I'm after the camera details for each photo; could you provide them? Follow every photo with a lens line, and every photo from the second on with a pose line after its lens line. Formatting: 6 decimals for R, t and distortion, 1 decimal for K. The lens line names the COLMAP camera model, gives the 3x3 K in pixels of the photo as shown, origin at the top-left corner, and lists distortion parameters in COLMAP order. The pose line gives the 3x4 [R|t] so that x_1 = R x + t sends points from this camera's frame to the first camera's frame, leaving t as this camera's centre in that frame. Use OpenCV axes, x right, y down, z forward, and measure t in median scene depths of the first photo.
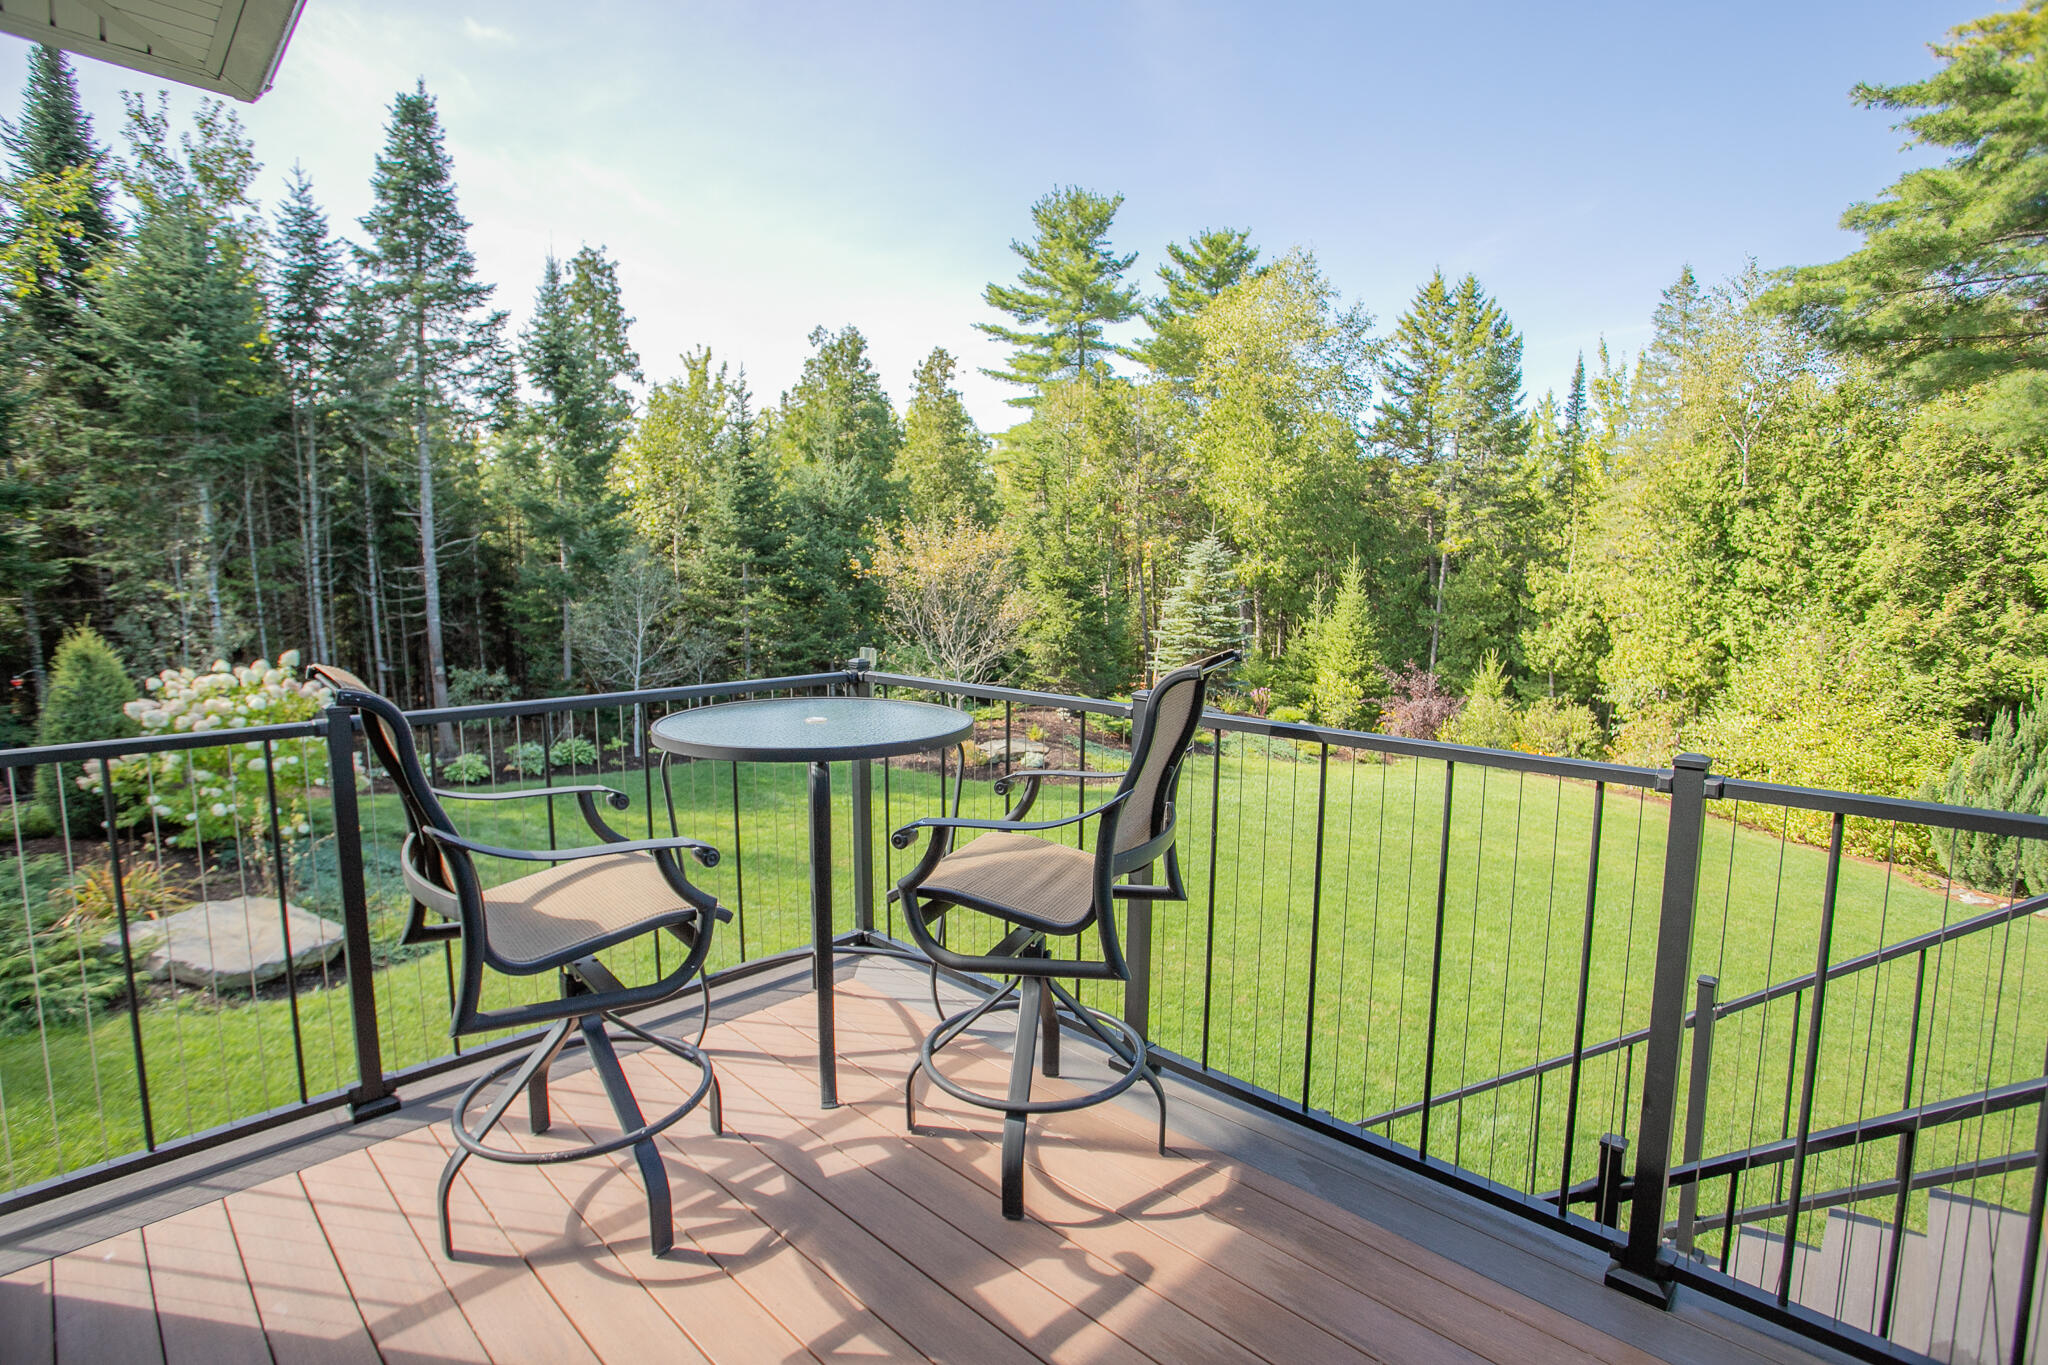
lens RADIAL K [[978.2, 0, 1008.7], [0, 978.2, 692.9], [0, 0, 1]] dist [-0.030110, 0.012180]
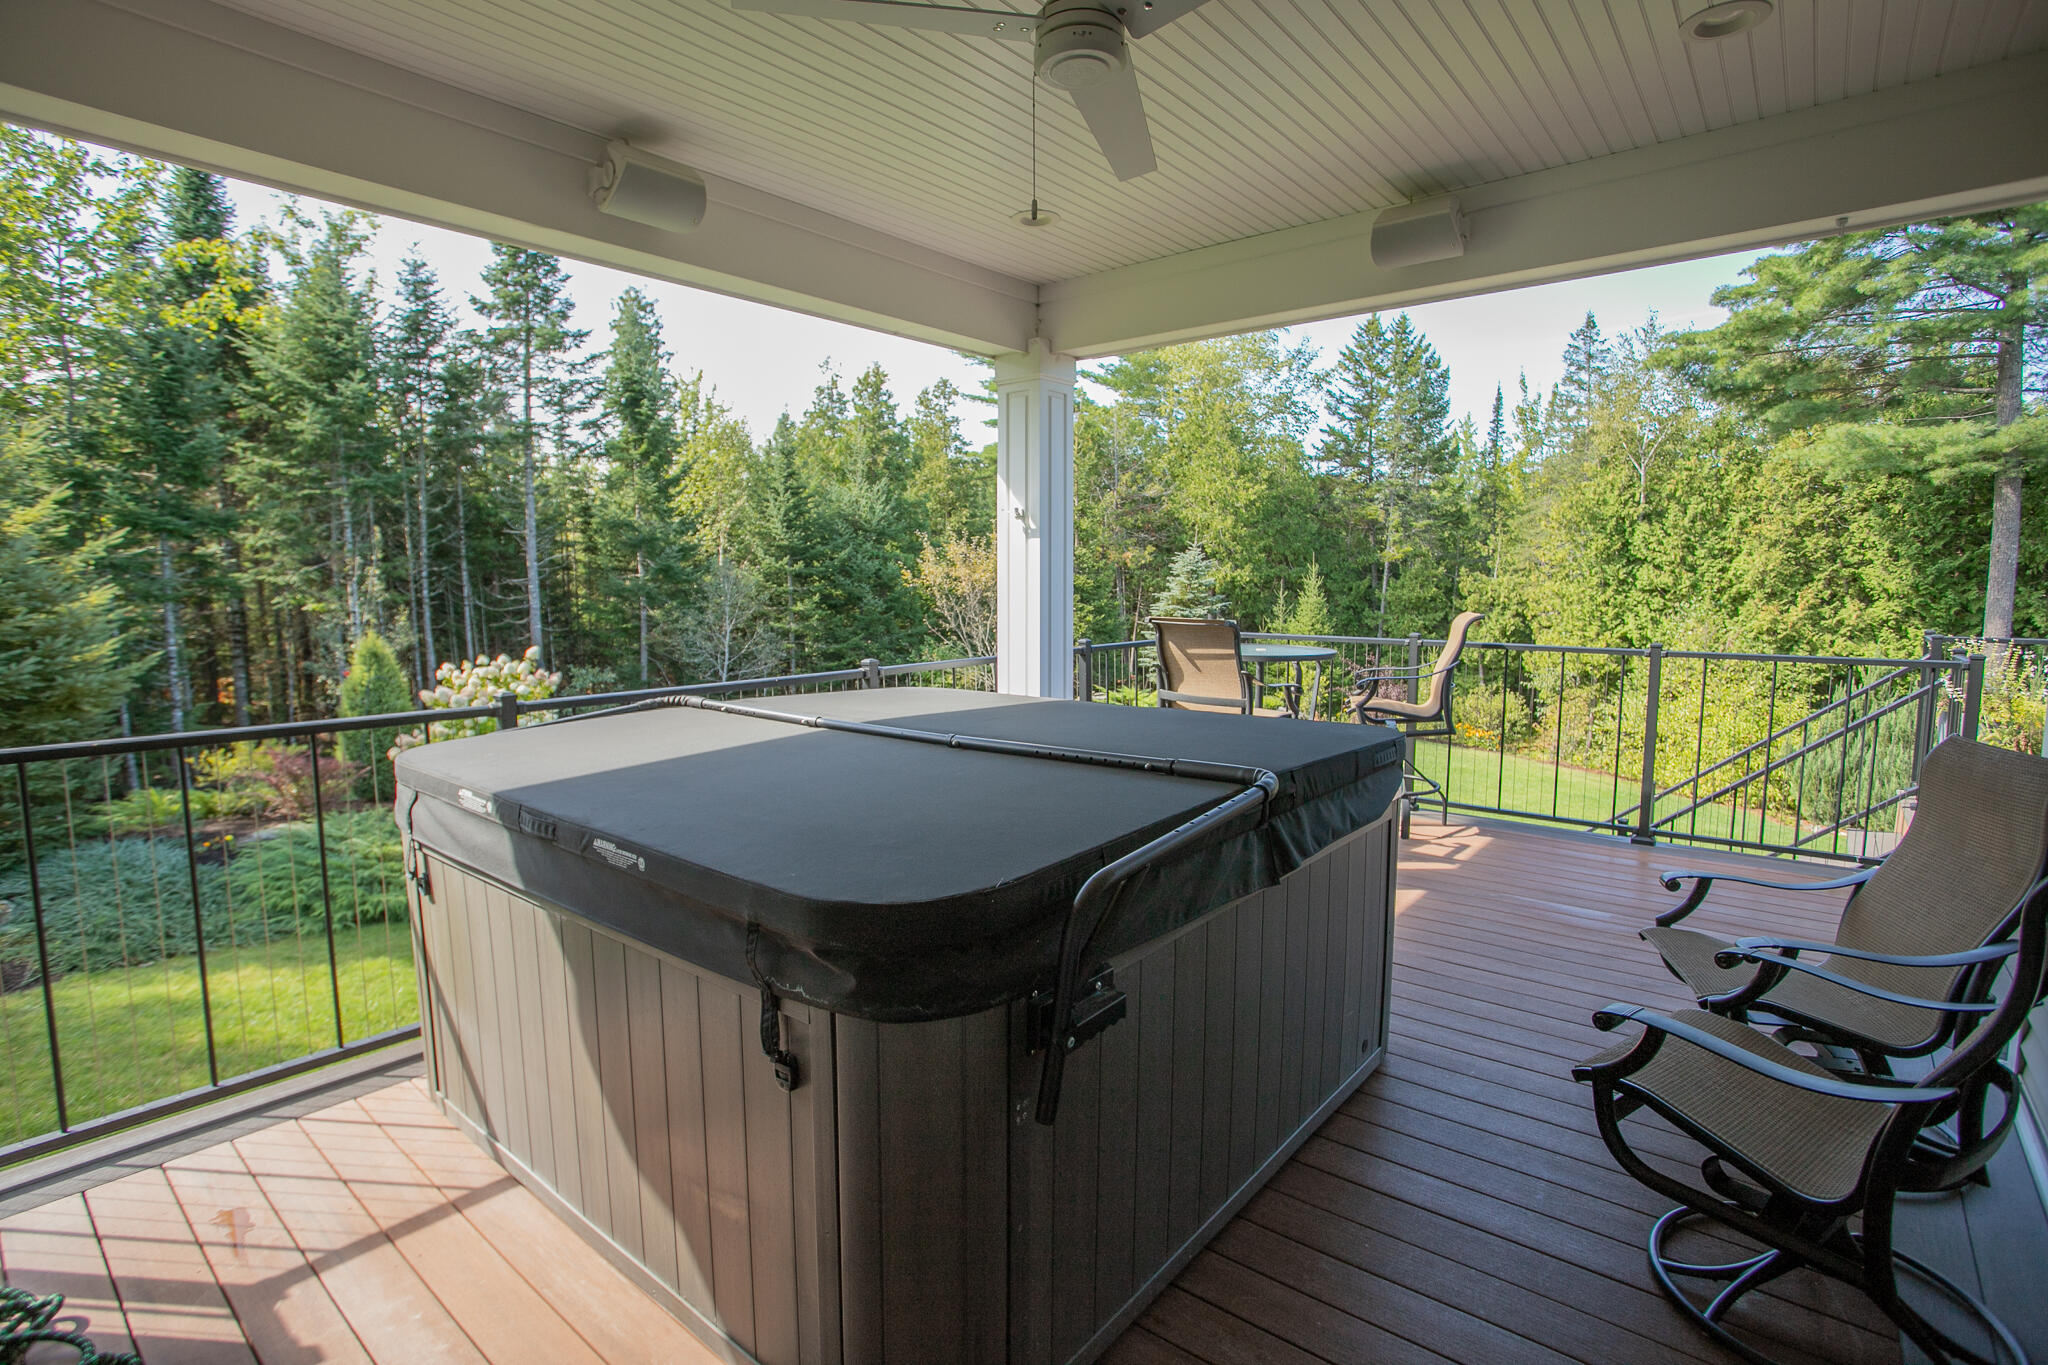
lens RADIAL K [[978.2, 0, 1011.3], [0, 978.2, 693.3], [0, 0, 1]] dist [-0.030110, 0.012180]
pose [[0.996925, -0.016089, 0.076694, -0.107210], [0.016709, 0.999833, -0.007453, 0.015395], [-0.076561, 0.008712, 0.997027, -0.127946]]
